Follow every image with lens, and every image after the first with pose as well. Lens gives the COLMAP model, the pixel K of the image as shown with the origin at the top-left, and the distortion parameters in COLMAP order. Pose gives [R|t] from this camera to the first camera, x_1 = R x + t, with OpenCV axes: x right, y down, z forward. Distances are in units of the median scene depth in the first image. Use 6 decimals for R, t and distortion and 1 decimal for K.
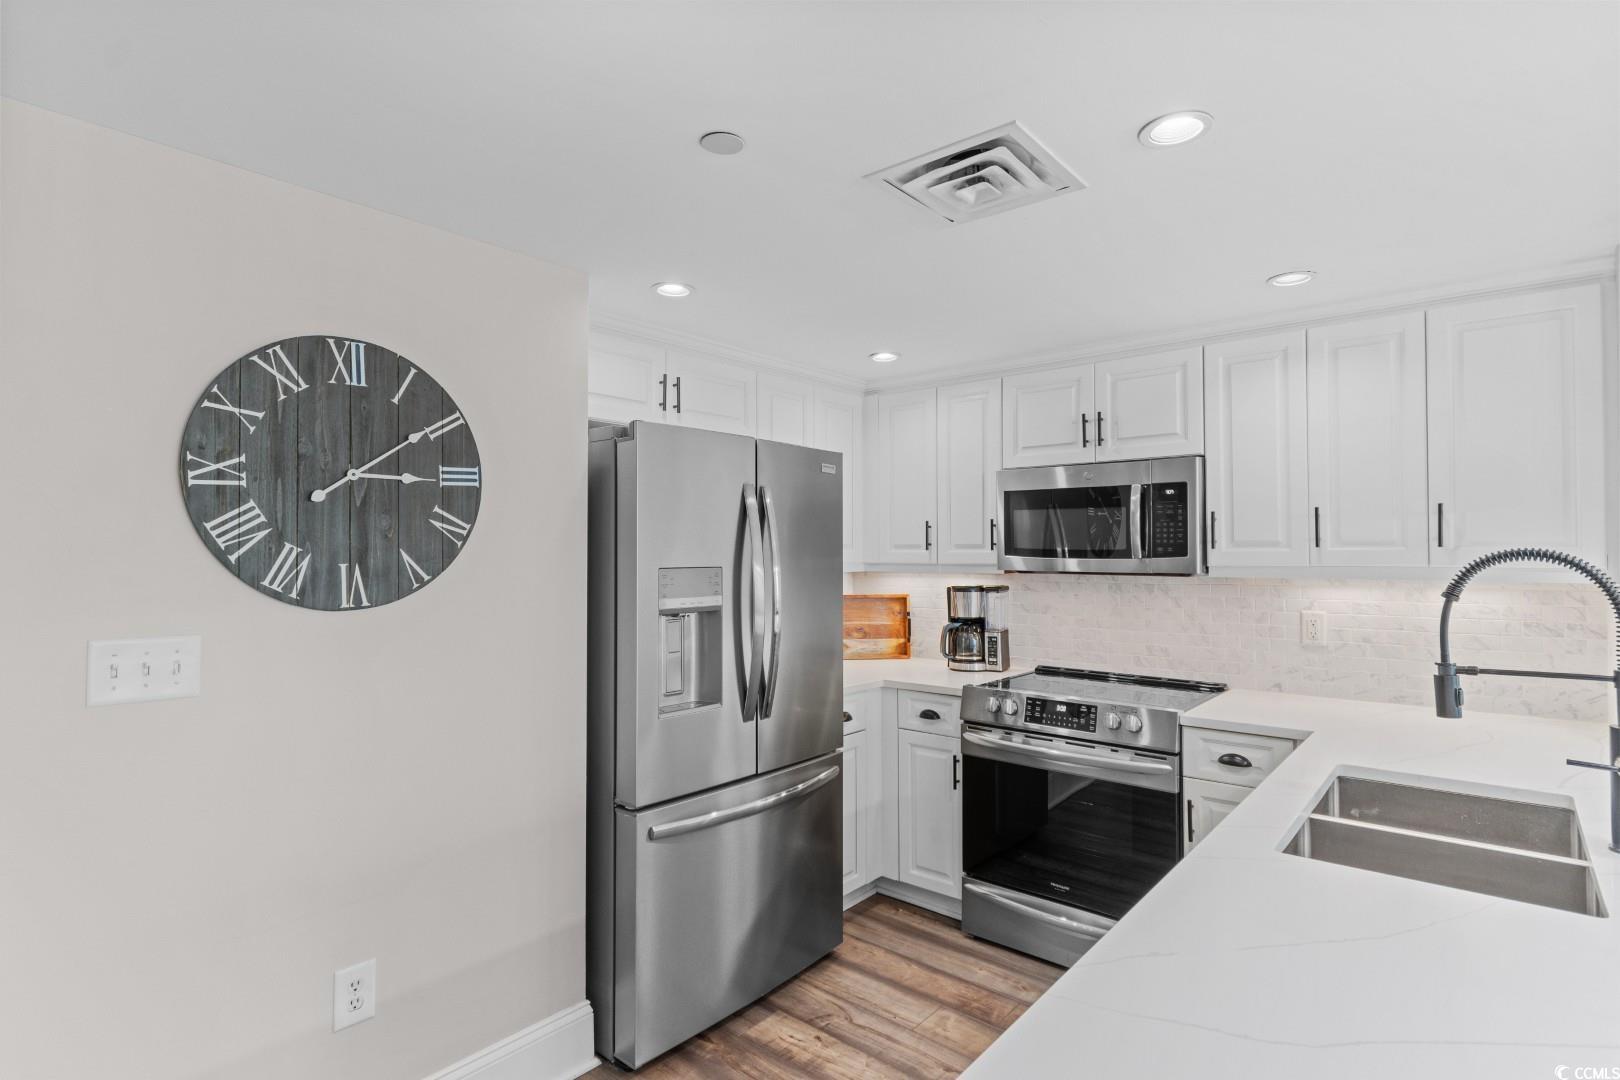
lens RADIAL K [[810.7, 0, 810.0], [0, 810.7, 540.0], [0, 0, 1]] dist [0.004111, -0.000120]
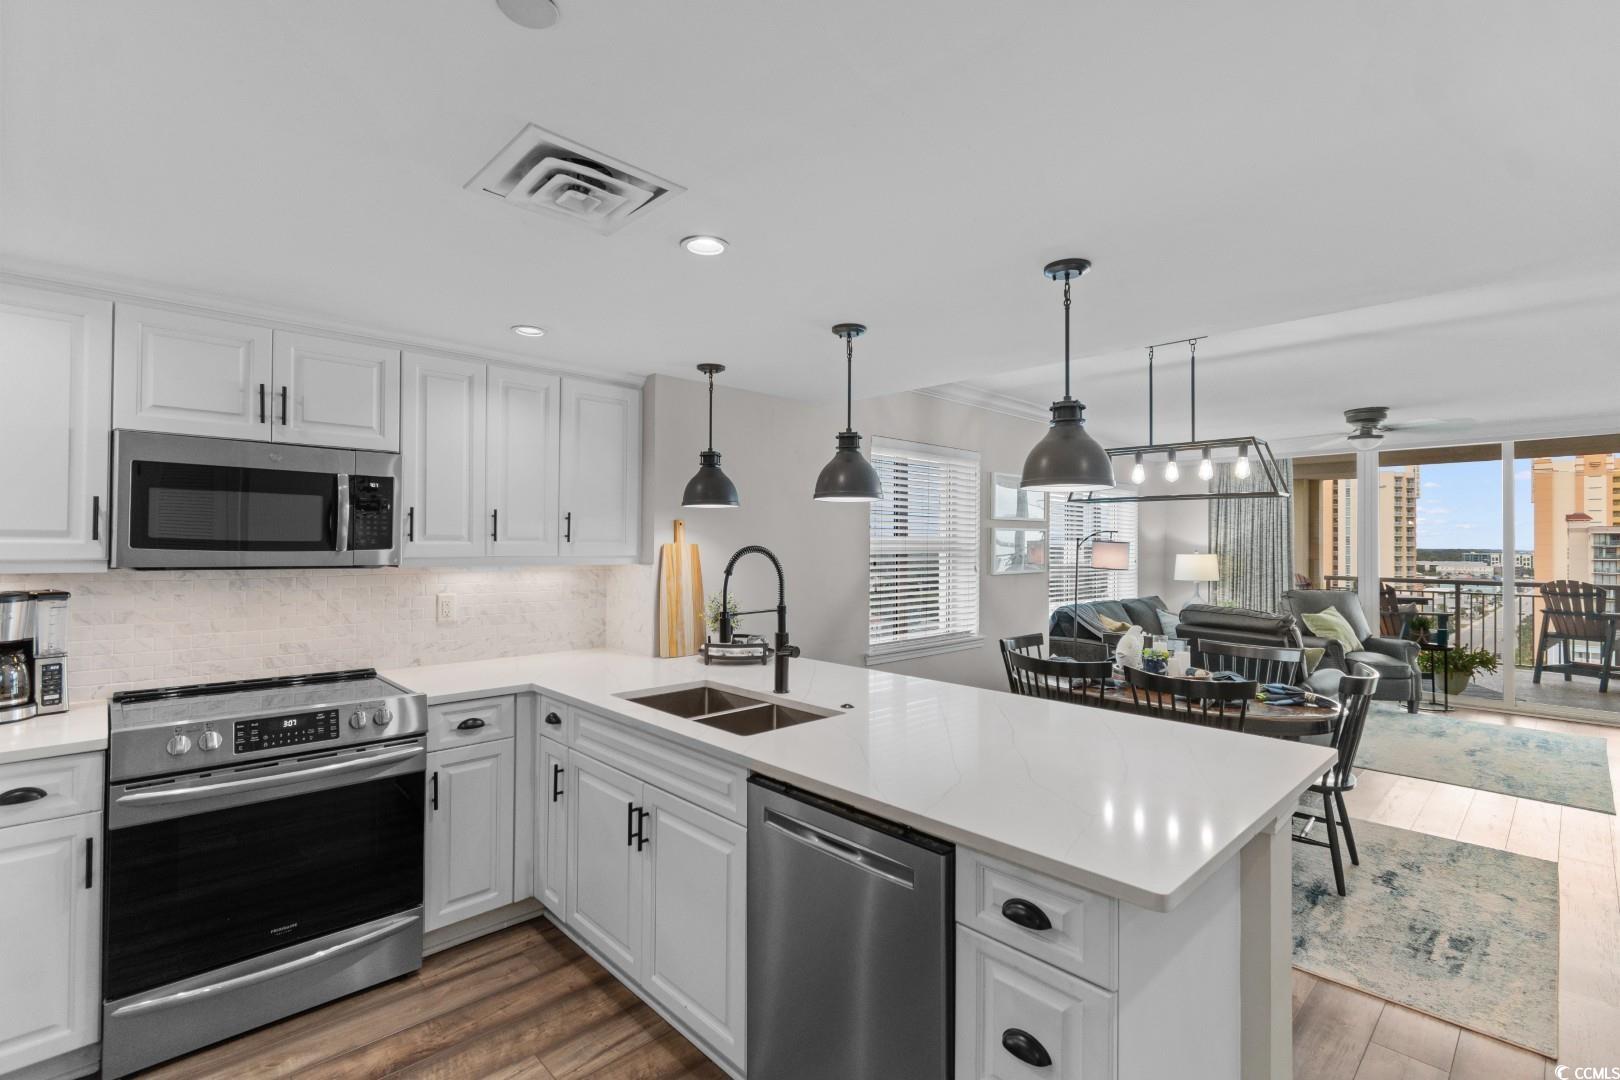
lens RADIAL K [[731.9, 0, 810.0], [0, 731.9, 540.0], [0, 0, 1]] dist [0.007870, -0.000686]
pose [[0.099415, 0.008991, 0.995005, -0.485109], [-0.023716, 0.999697, -0.006664, 0.003017], [-0.994763, -0.022935, 0.099598, 0.423178]]
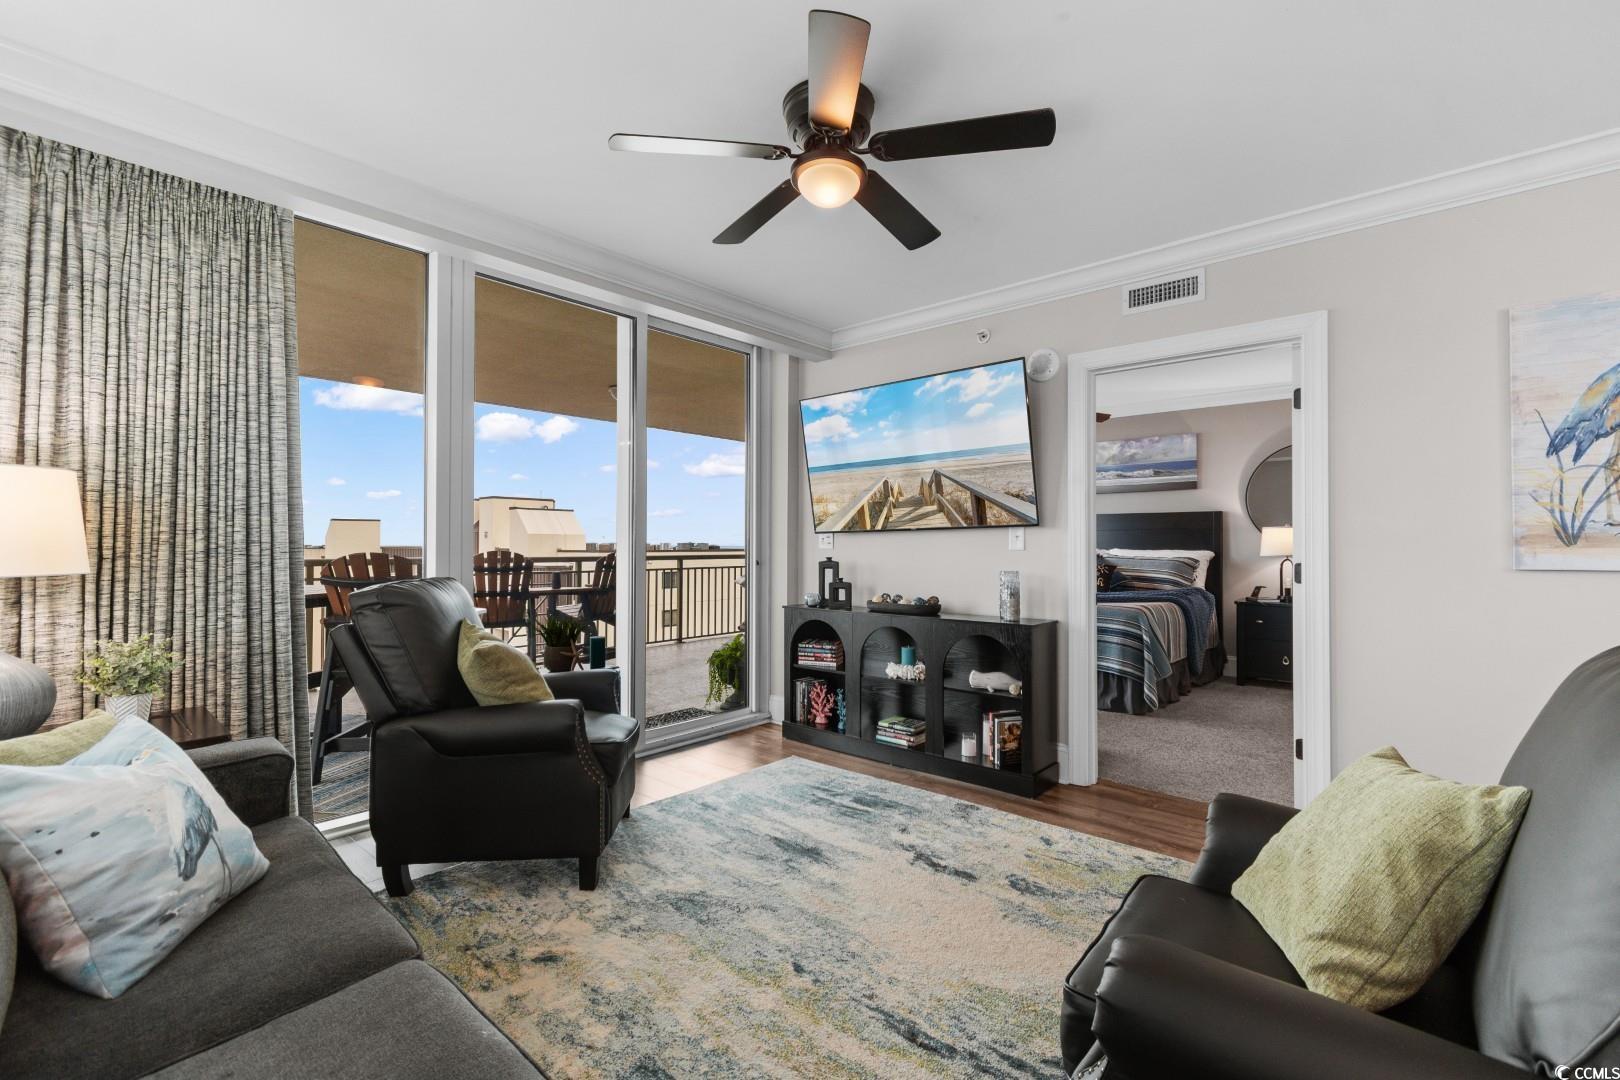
lens RADIAL K [[711.5, 0, 811.4], [0, 711.5, 539.5], [0, 0, 1]] dist [0.005036, -0.000318]
pose [[-0.999879, -0.000260, 0.015555, 2.059113], [-0.000630, 0.999718, -0.023755, 0.098587], [-0.015544, -0.023762, -0.999597, -0.226534]]
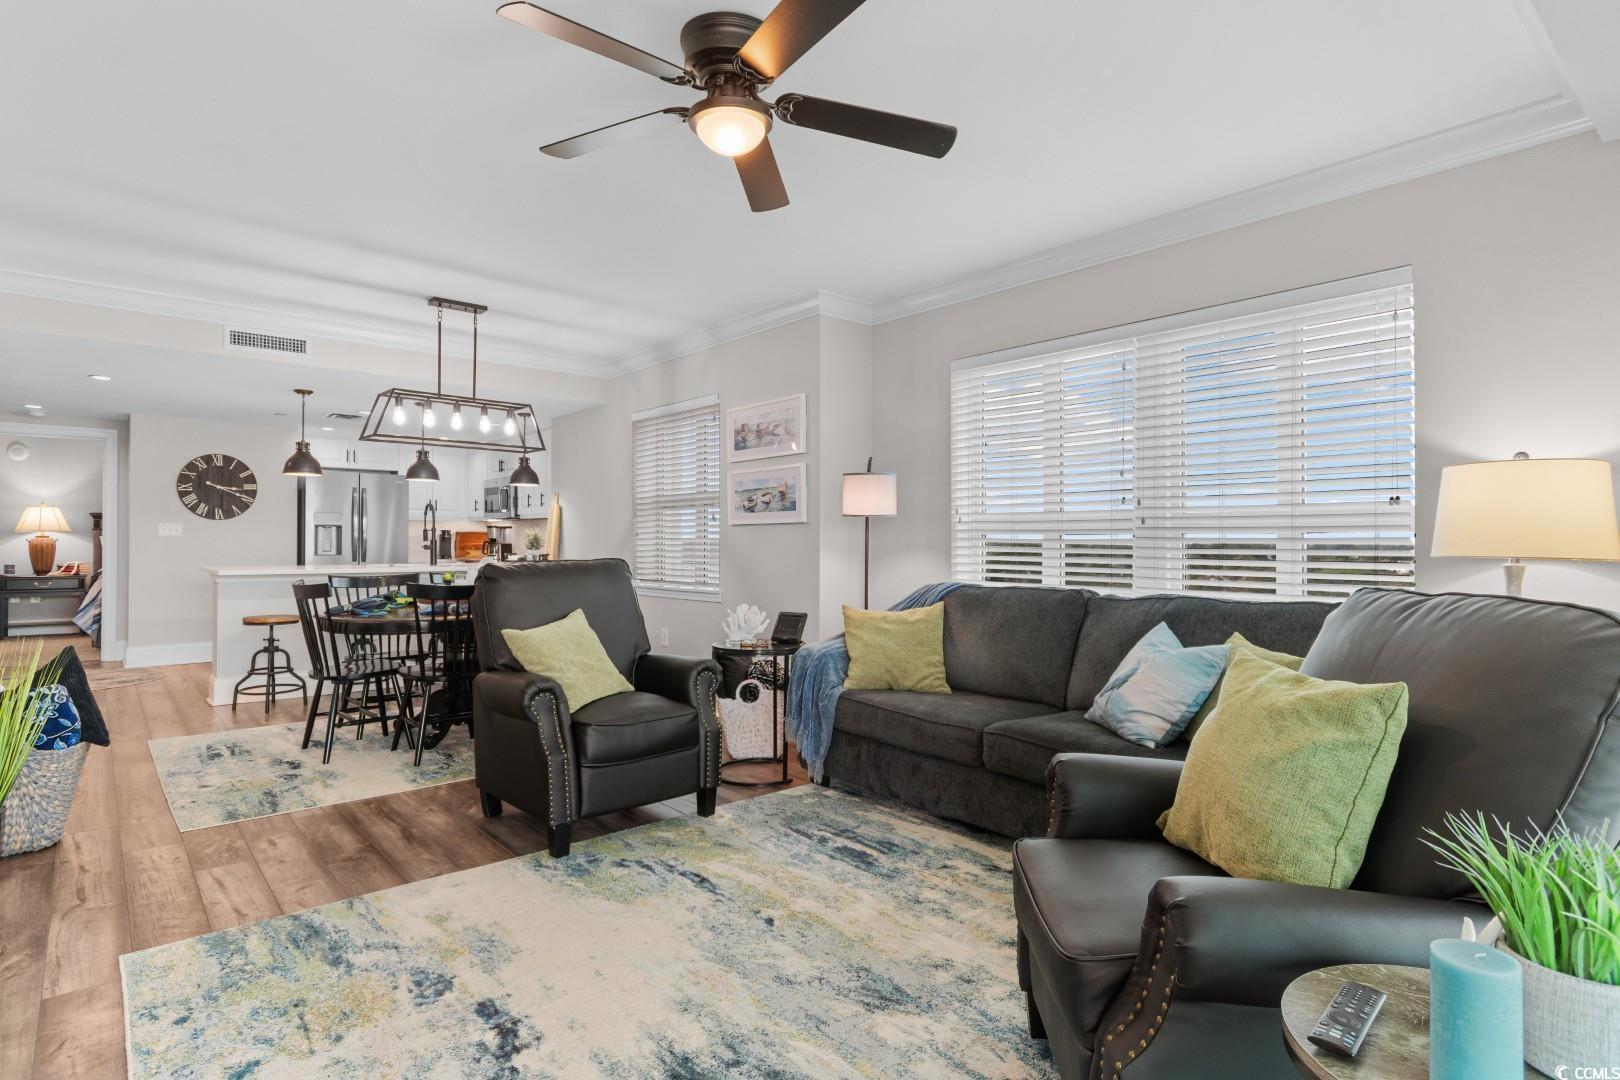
lens RADIAL K [[839.0, 0, 820.1], [0, 839.0, 539.9], [0, 0, 1]] dist [0.000339, -0.000736]
pose [[0.989156, 0.005773, -0.146753, 2.297868], [-0.003723, 0.999892, 0.014237, 0.086458], [0.146819, -0.013537, 0.989071, -2.066473]]
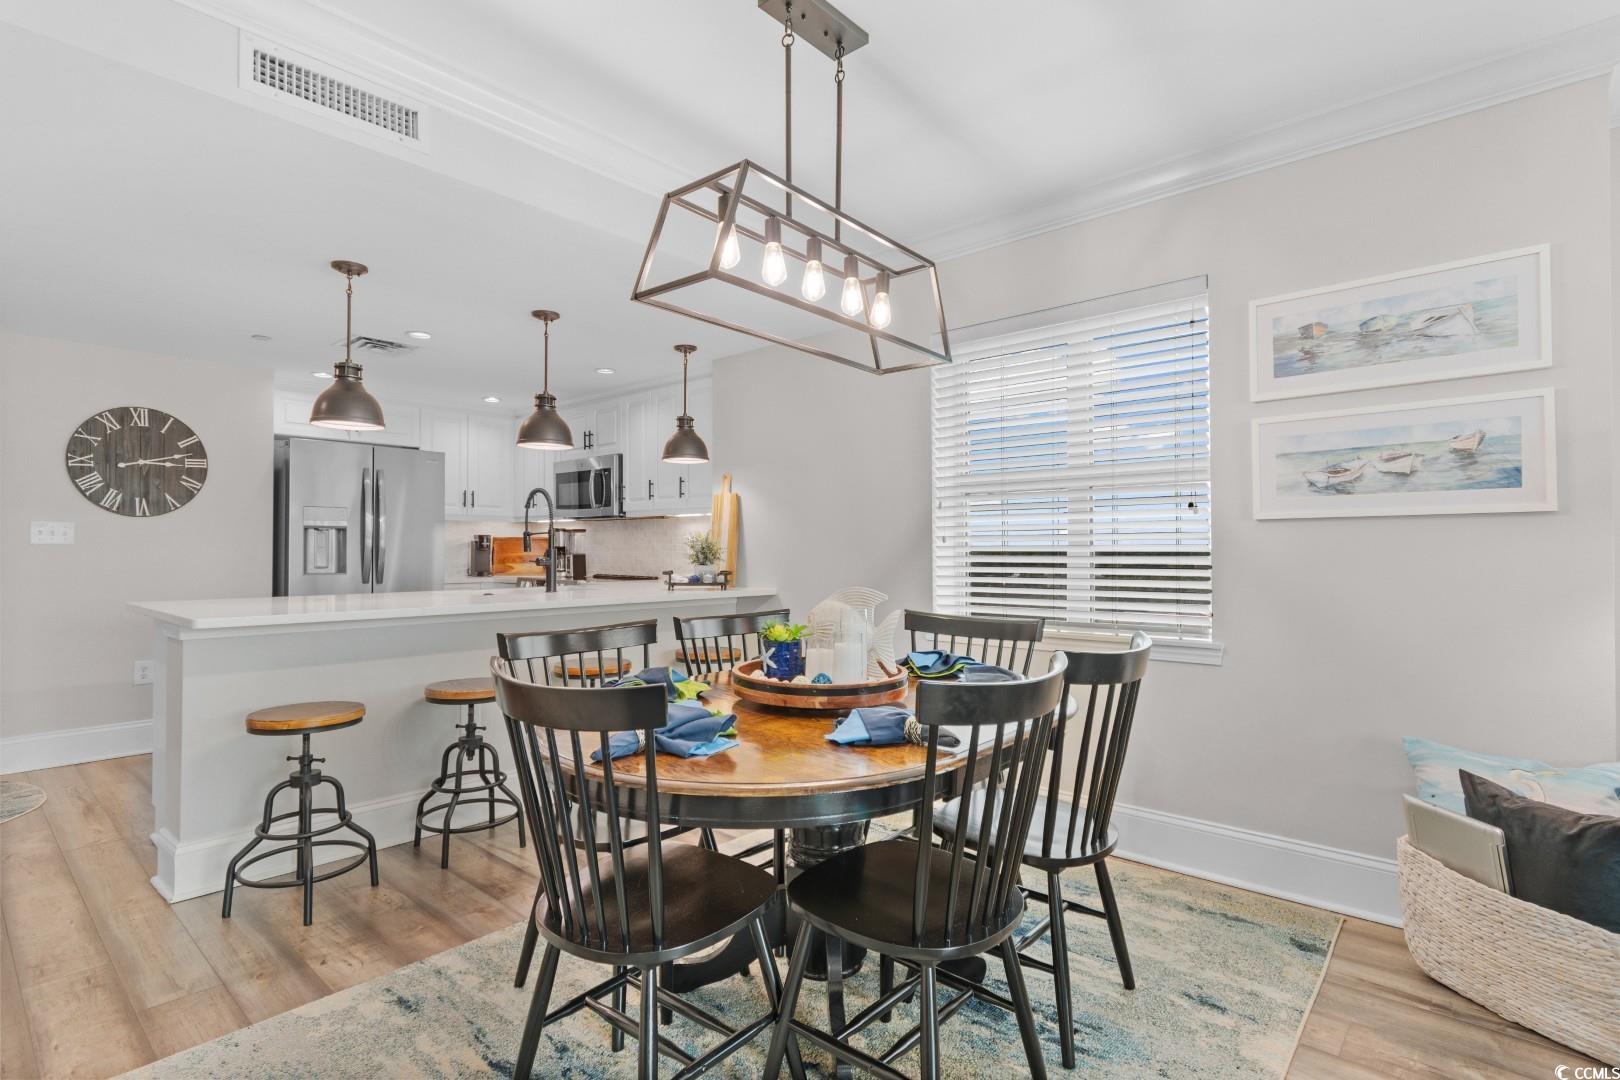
lens RADIAL K [[801.6, 0, 815.5], [0, 801.6, 540.4], [0, 0, 1]] dist [0.000703, -0.001179]
pose [[0.999728, 0.002432, -0.023200, 1.145203], [-0.002310, 0.999983, 0.005268, 0.103920], [0.023213, -0.005213, 0.999717, -1.034061]]
